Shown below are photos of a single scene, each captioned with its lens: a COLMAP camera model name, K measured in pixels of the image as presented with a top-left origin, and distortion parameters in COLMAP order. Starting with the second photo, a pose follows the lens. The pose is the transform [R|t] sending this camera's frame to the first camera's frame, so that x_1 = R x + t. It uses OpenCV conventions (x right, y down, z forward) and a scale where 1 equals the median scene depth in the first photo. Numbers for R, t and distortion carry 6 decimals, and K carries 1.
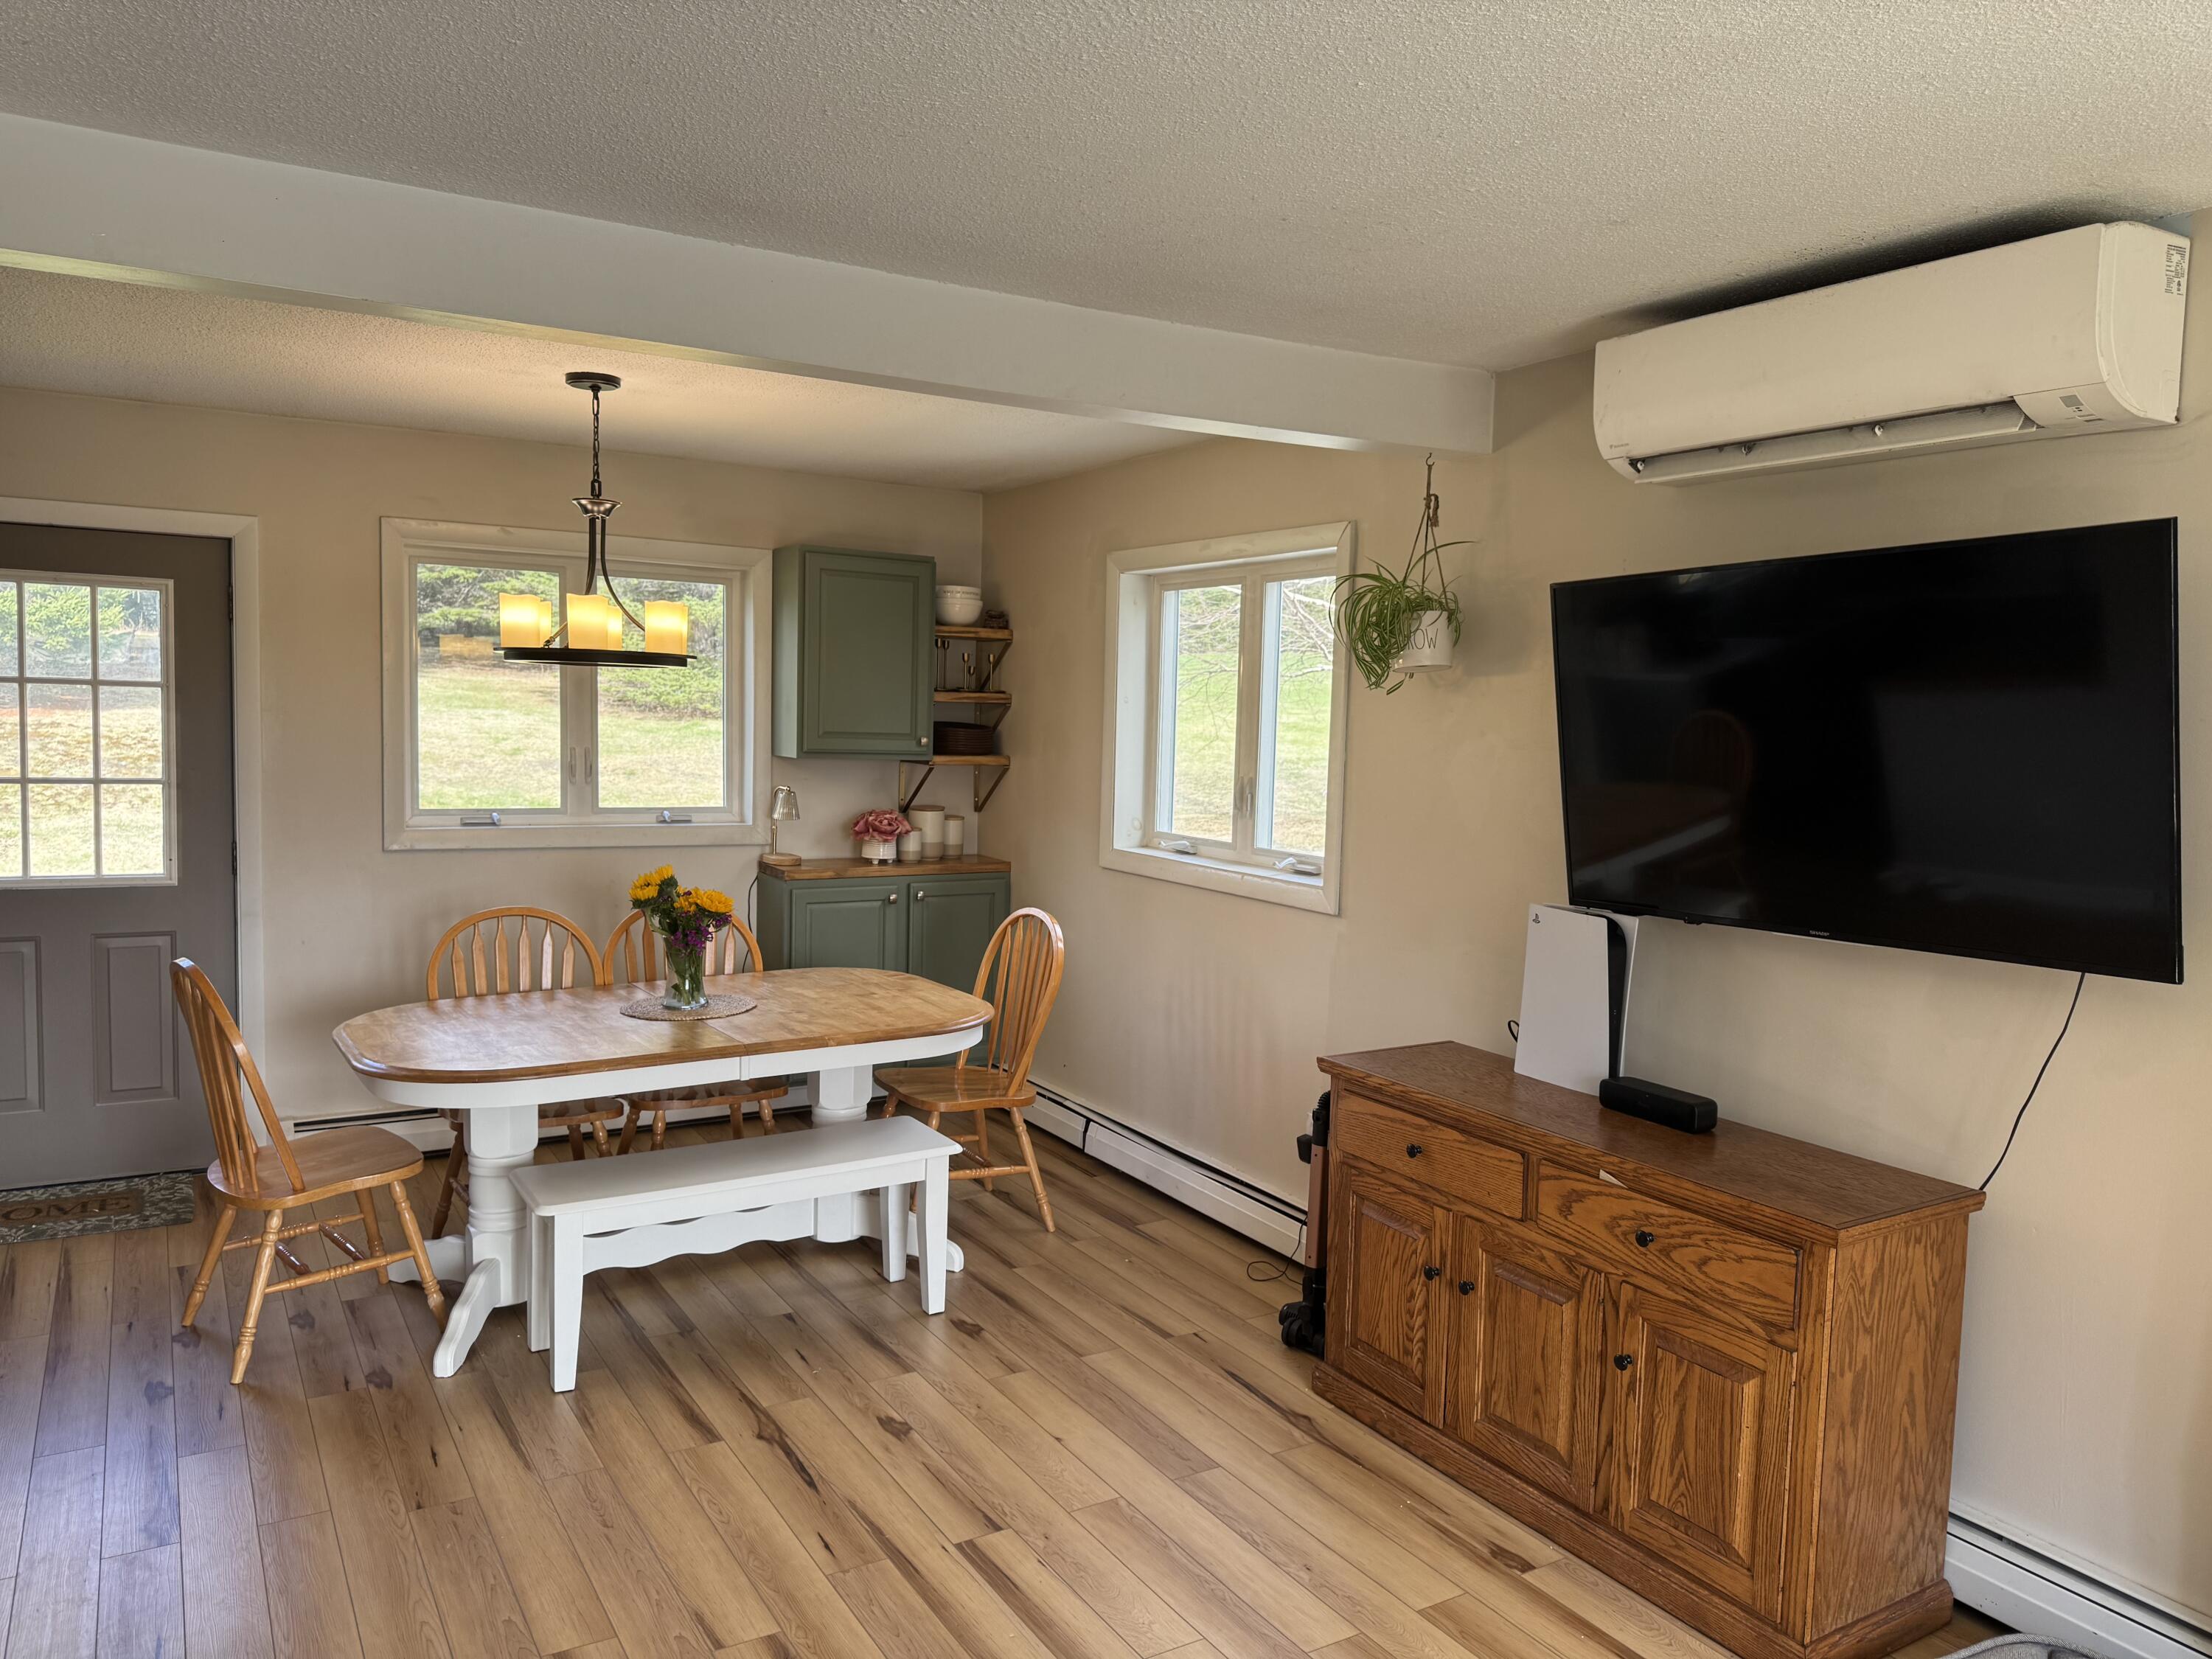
lens RADIAL K [[1545.9, 0, 1114.9], [0, 1545.9, 839.1], [0, 0, 1]] dist [0.075937, -0.098901]
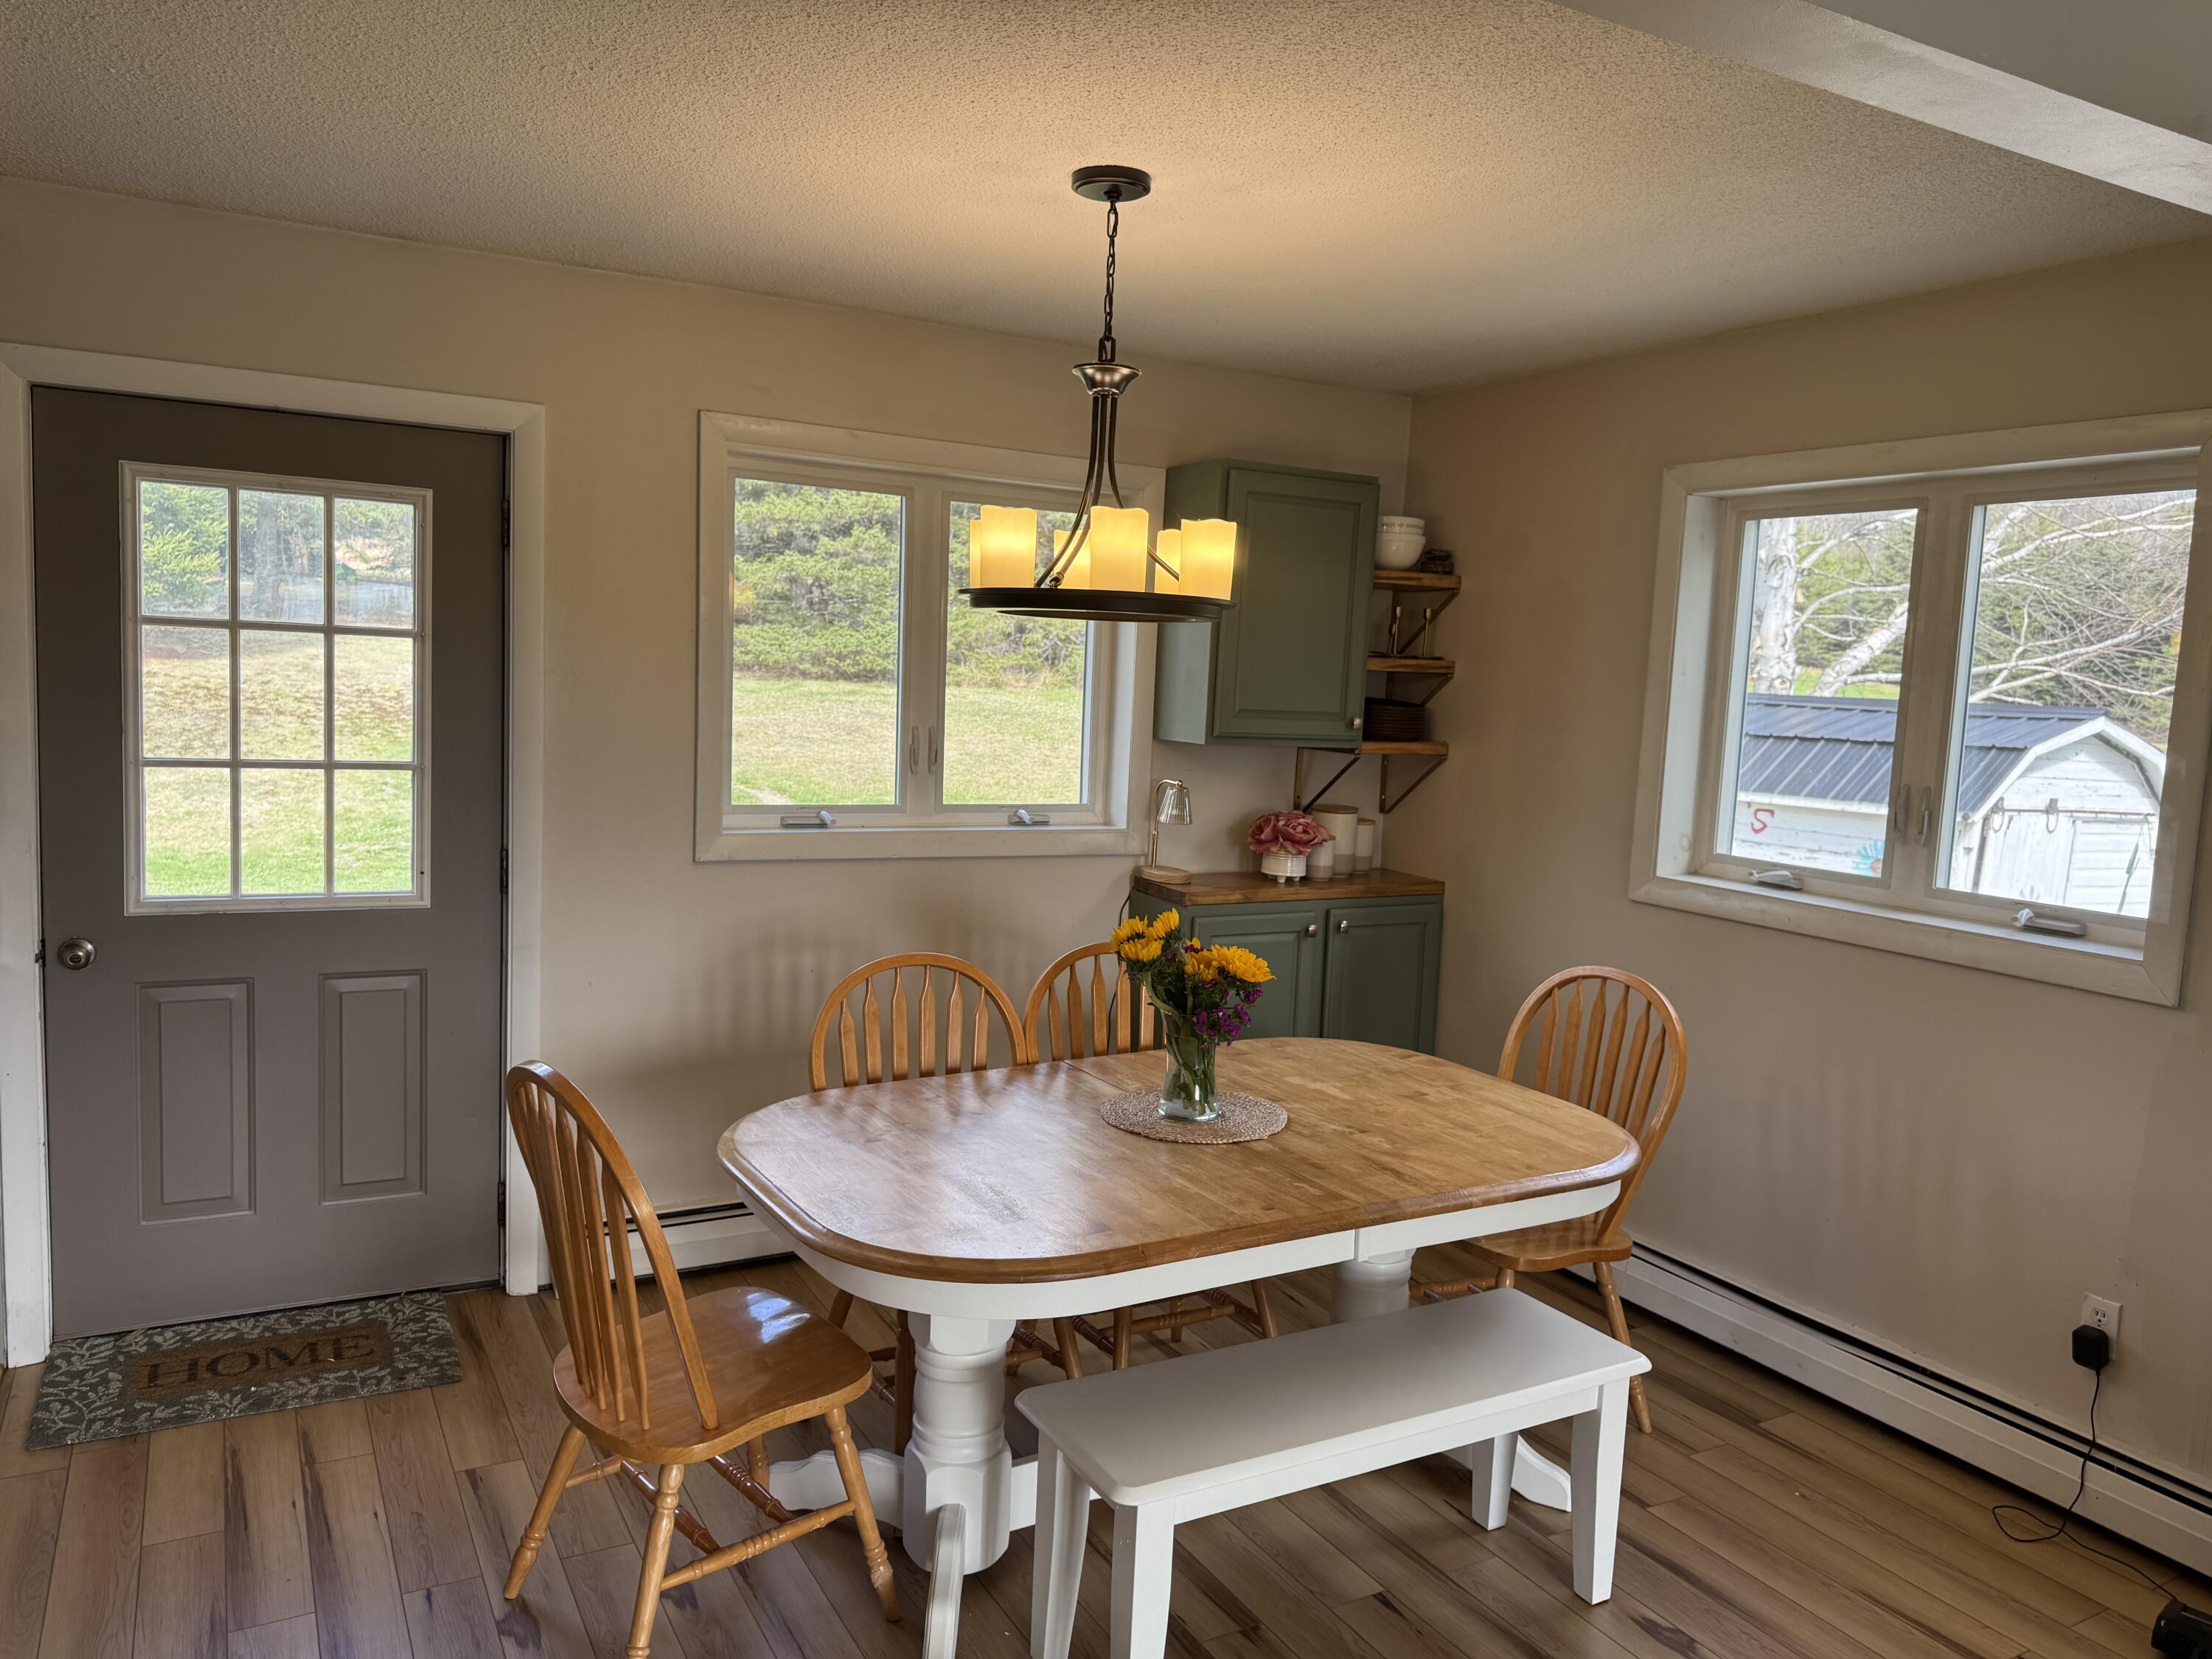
lens RADIAL K [[1545.9, 0, 1098.8], [0, 1545.9, 835.3], [0, 0, 1]] dist [0.075937, -0.098901]
pose [[0.998989, 0.019296, -0.040612, -0.329033], [-0.018448, 0.999606, 0.021152, -0.033377], [0.041004, -0.020382, 0.998951, 0.358508]]
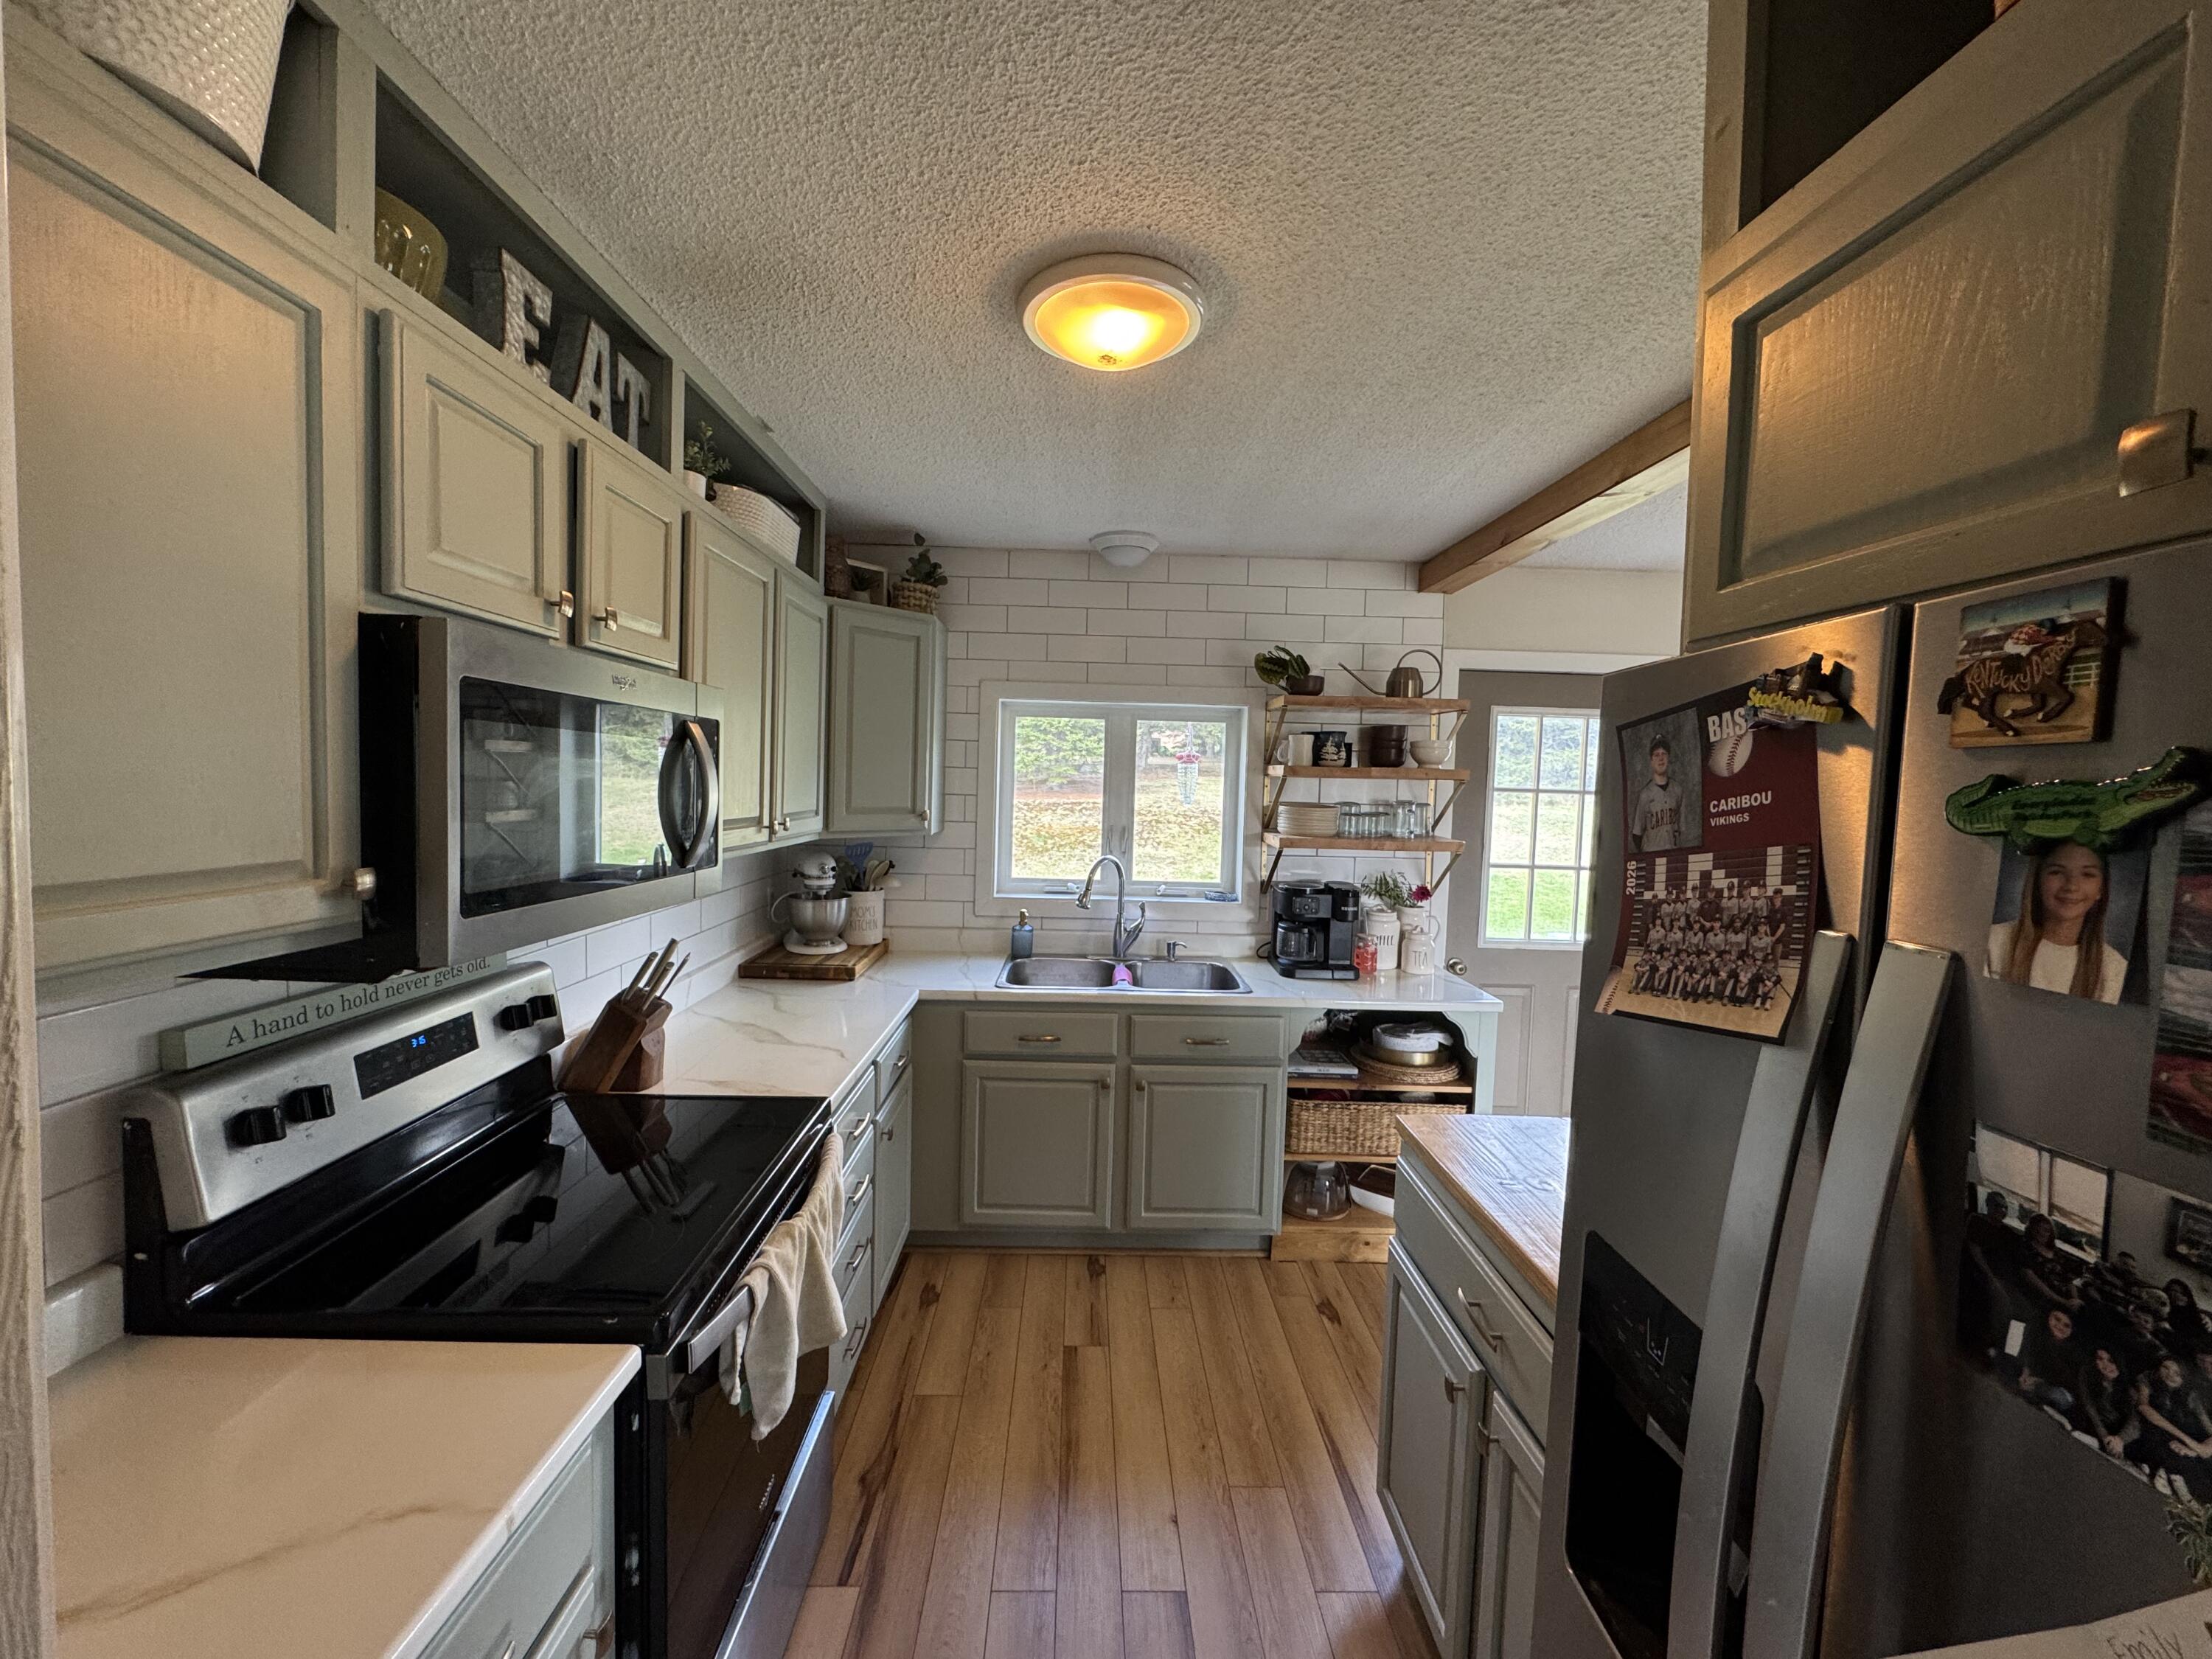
lens RADIAL K [[882.9, 0, 1106.9], [0, 882.9, 824.2], [0, 0, 1]] dist [-0.002123, 0.000467]
pose [[0.867431, 0.020726, -0.497126, -0.787801], [-0.044744, 0.998333, -0.036450, -0.036612], [0.495542, 0.053861, 0.866912, 0.214381]]
